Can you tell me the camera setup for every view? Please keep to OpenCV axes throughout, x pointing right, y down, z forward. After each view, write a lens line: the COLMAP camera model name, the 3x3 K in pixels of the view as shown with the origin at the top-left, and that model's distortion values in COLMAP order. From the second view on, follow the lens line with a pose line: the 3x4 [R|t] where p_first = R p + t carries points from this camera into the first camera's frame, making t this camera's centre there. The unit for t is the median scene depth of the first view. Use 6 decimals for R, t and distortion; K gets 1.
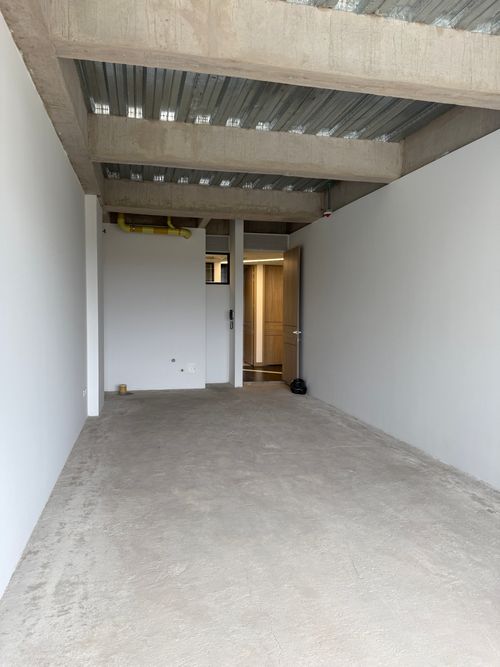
lens RADIAL K [[477.0, 0, 248.9], [0, 477.0, 331.2], [0, 0, 1]] dist [0.047520, -0.051978]
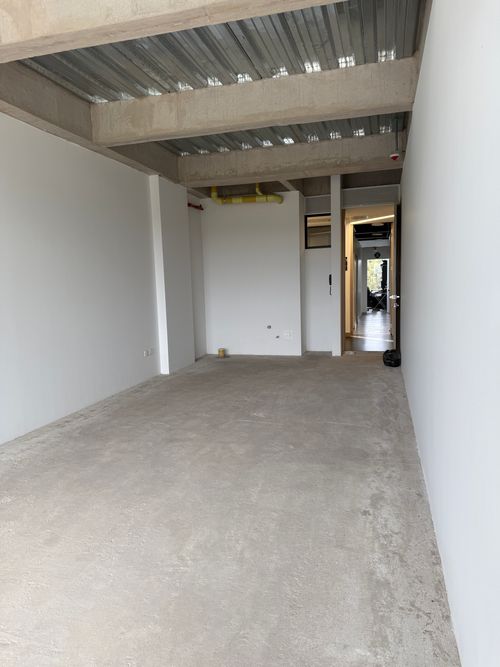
lens RADIAL K [[477.0, 0, 249.5], [0, 477.0, 330.6], [0, 0, 1]] dist [0.047520, -0.051978]
pose [[0.875670, 0.015697, -0.482655, 0.522920], [0.016777, 0.997879, 0.062891, 0.008944], [0.482619, -0.063169, 0.873550, 0.157414]]
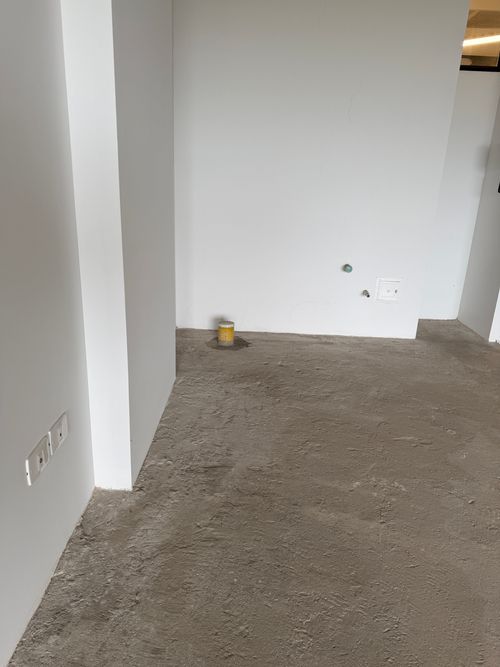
lens RADIAL K [[477.0, 0, 255.6], [0, 477.0, 313.8], [0, 0, 1]] dist [0.047520, -0.051978]
pose [[0.975408, 0.095171, -0.198799, -0.261711], [-0.044679, 0.968622, 0.244491, 0.005155], [0.215829, -0.229596, 0.949054, 1.029536]]
